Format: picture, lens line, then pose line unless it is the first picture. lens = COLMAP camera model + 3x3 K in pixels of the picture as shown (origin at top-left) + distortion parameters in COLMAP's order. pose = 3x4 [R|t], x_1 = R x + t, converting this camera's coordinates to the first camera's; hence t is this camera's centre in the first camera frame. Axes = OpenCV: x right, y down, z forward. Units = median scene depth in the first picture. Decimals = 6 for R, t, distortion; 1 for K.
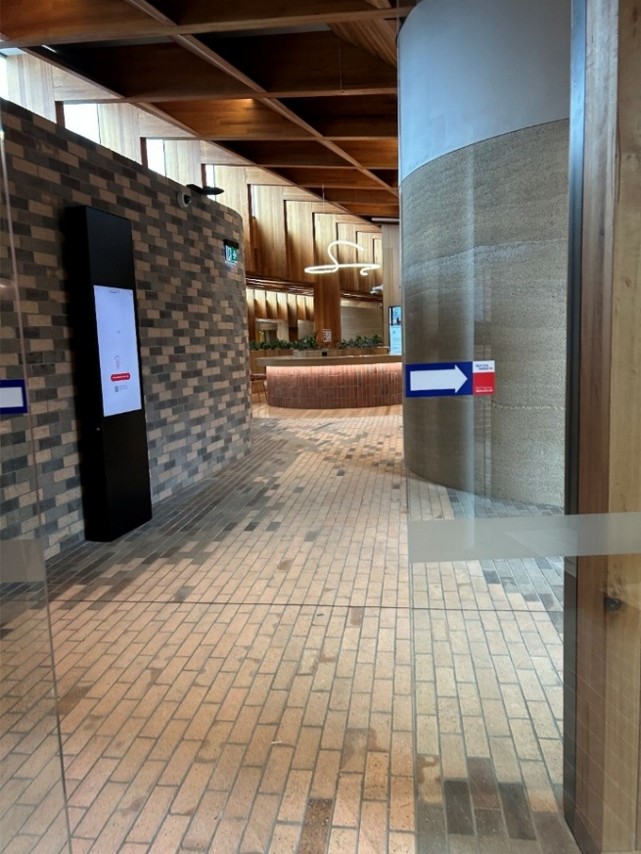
lens RADIAL K [[648.2, 0, 322.0], [0, 648.2, 432.3], [0, 0, 1]] dist [0.008576, -0.108711]
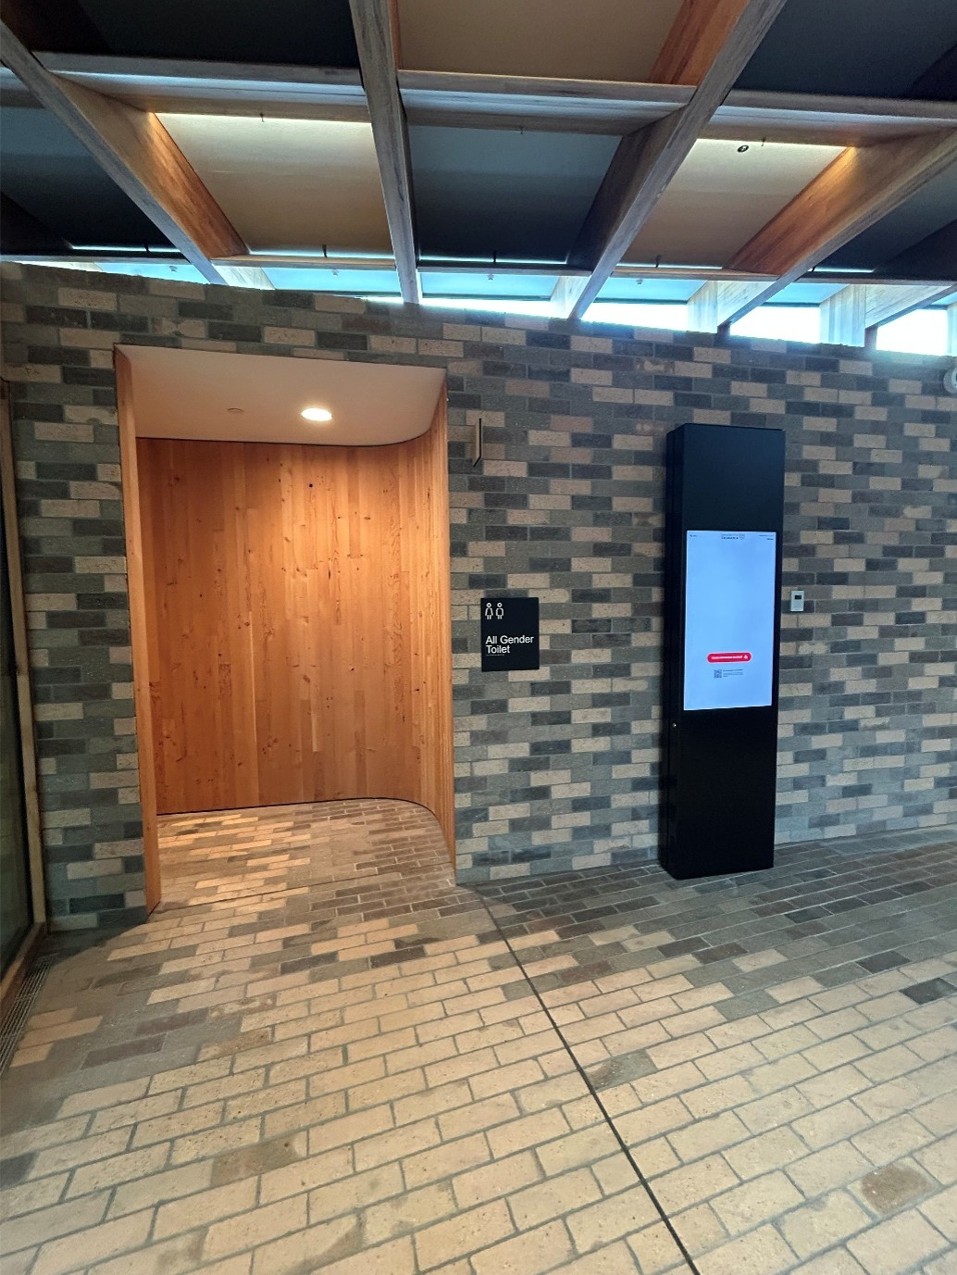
lens RADIAL K [[514.7, 0, 478.5], [0, 514.7, 637.5], [0, 0, 1]] dist [-0.002049, 0.000838]
pose [[0.423676, 0.083539, -0.901953, 0.081166], [-0.127330, 0.991344, 0.032007, -0.094975], [0.896820, 0.101285, 0.430646, 0.542004]]
